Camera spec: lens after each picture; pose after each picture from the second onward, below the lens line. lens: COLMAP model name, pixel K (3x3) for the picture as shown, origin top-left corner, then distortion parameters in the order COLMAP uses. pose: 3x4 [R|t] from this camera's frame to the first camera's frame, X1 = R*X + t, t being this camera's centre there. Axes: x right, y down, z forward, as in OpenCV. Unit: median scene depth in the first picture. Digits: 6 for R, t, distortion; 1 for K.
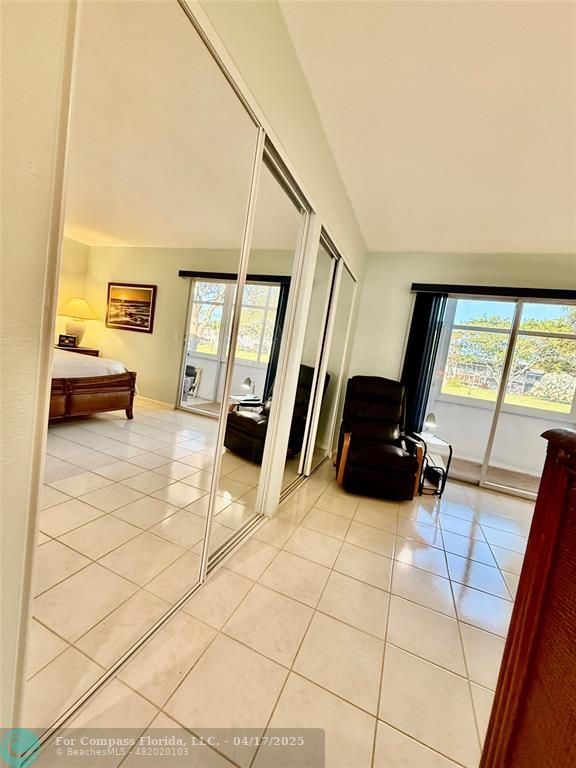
lens RADIAL K [[307.1, 0, 287.4], [0, 307.1, 379.3], [0, 0, 1]] dist [-0.002035, 0.000063]
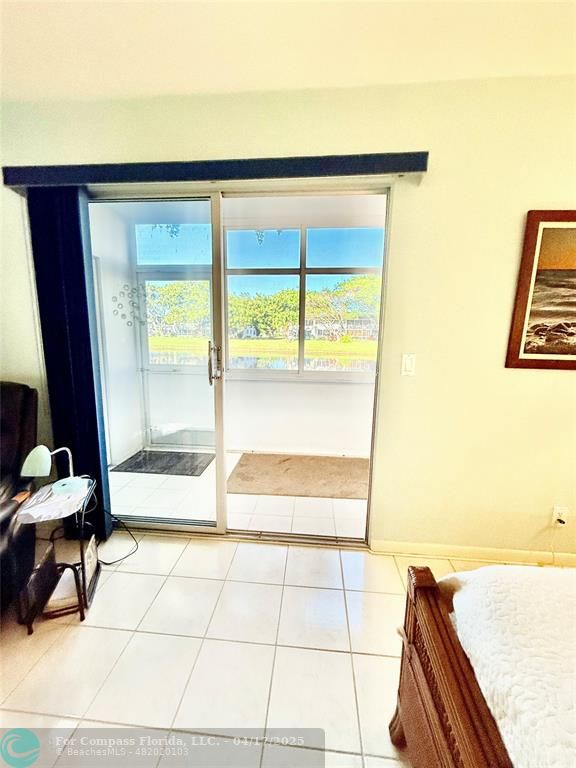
lens RADIAL K [[307.1, 0, 287.7], [0, 307.1, 382.2], [0, 0, 1]] dist [-0.002035, 0.000063]
pose [[0.946406, -0.176290, 0.270623, 0.628995], [0.148197, 0.981514, 0.121114, 0.011928], [-0.286971, -0.074518, 0.955037, 0.410728]]
